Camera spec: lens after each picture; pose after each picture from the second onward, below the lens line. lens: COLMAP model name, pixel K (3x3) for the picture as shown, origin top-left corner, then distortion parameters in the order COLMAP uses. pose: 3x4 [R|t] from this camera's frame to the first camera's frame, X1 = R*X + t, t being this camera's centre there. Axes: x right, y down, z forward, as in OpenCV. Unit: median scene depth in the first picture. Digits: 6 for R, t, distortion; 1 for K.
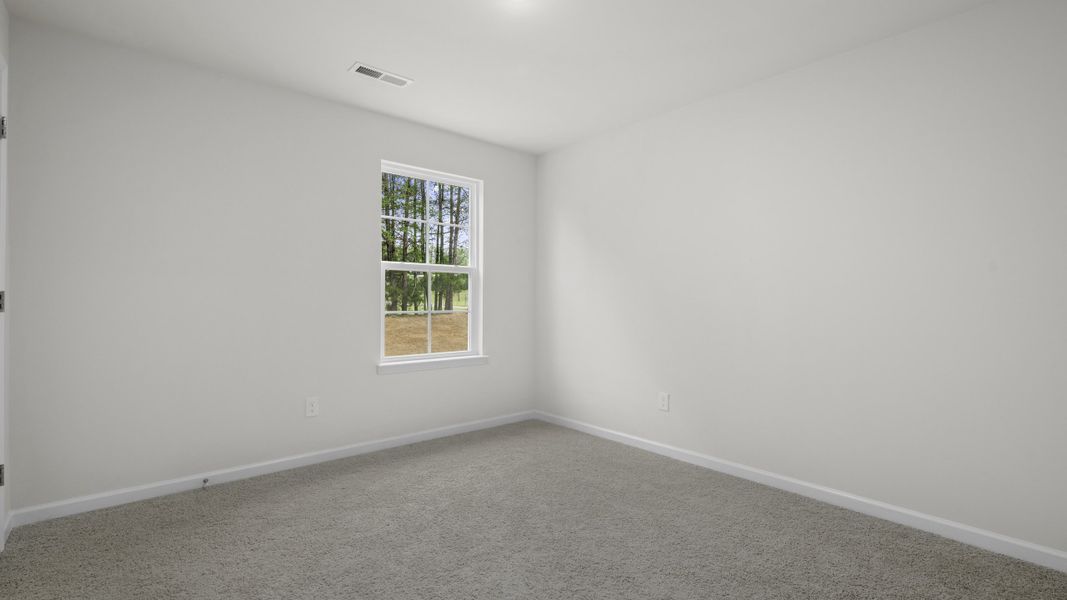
lens RADIAL K [[421.5, 0, 497.6], [0, 421.5, 303.2], [0, 0, 1]] dist [0.000754, 0.000115]
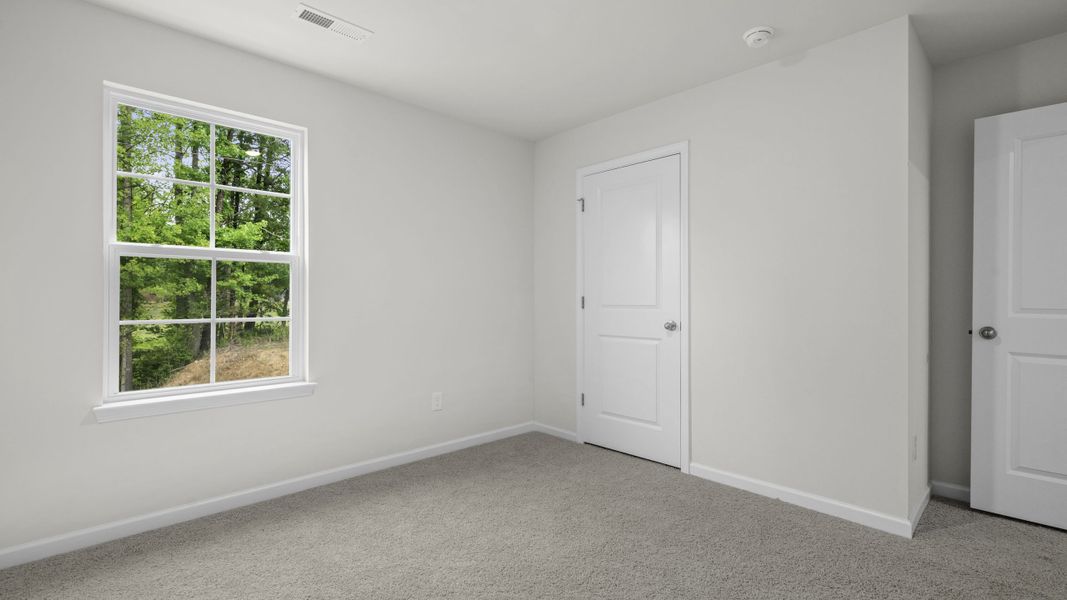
lens RADIAL K [[470.8, 0, 553.1], [0, 470.8, 299.7], [0, 0, 1]] dist [-0.001564, -0.000294]
pose [[0.990135, -0.009242, 0.139814, 0.265566], [0.010431, 0.999915, -0.007774, -0.000513], [-0.139731, 0.009155, 0.990147, 0.193839]]
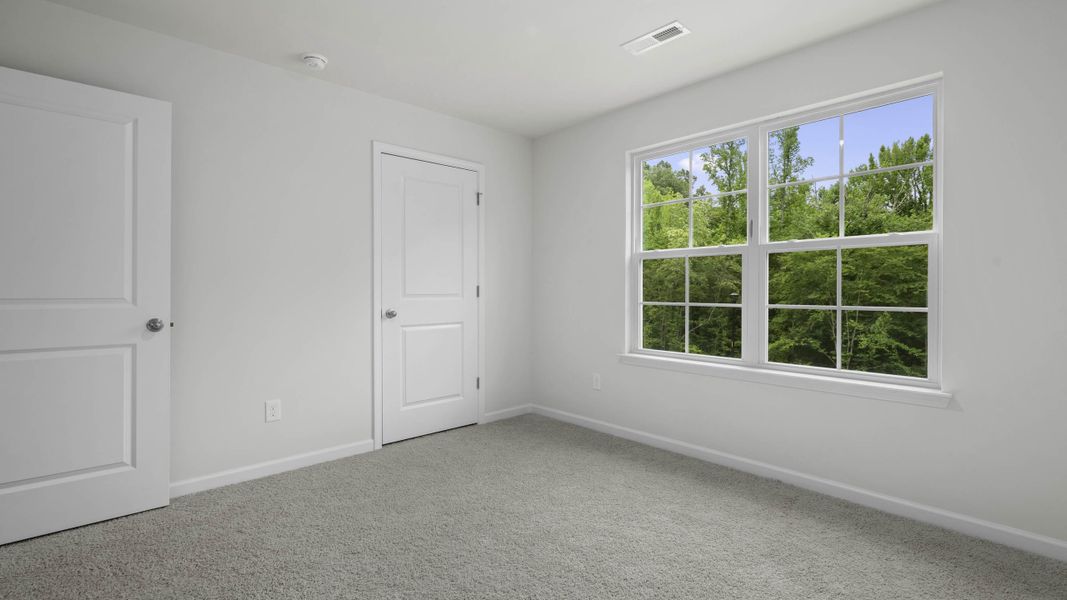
lens RADIAL K [[495.8, 0, 527.3], [0, 495.8, 279.4], [0, 0, 1]] dist [-0.001172, 0.000287]
pose [[0.084286, -0.026309, -0.996094, 0.806222], [-0.005847, 0.999621, -0.026896, -0.000861], [0.996424, 0.008092, 0.084100, 0.594157]]
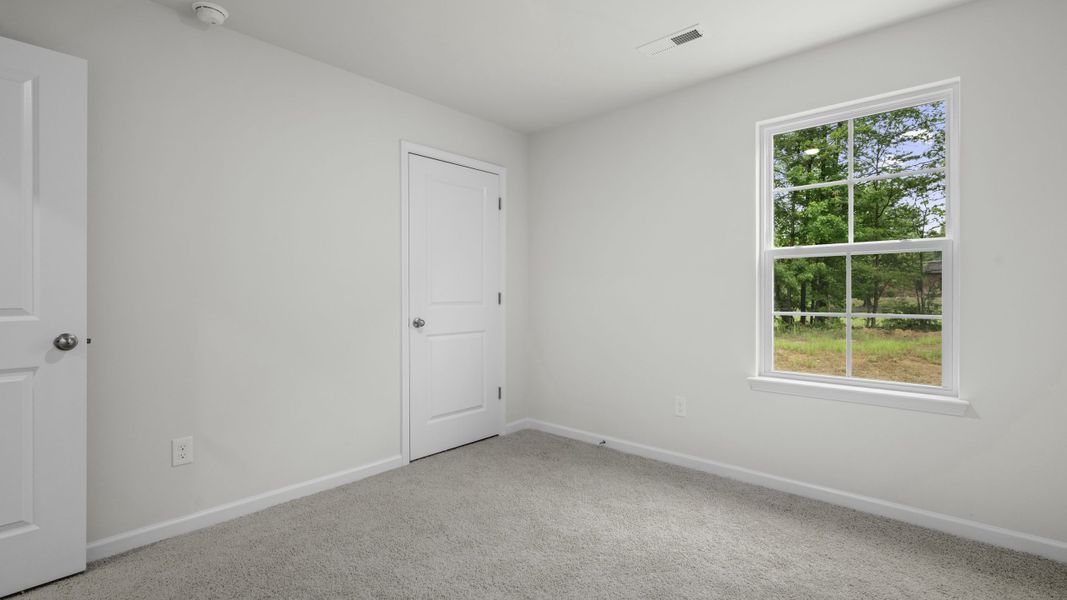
lens RADIAL K [[475.4, 0, 534.5], [0, 475.4, 290.2], [0, 0, 1]] dist [0.021447, -0.000376]
pose [[0.219775, -0.019879, -0.975348, 0.473174], [-0.004111, 0.999765, -0.021303, -0.000336], [0.975542, 0.008691, 0.219641, 0.347132]]
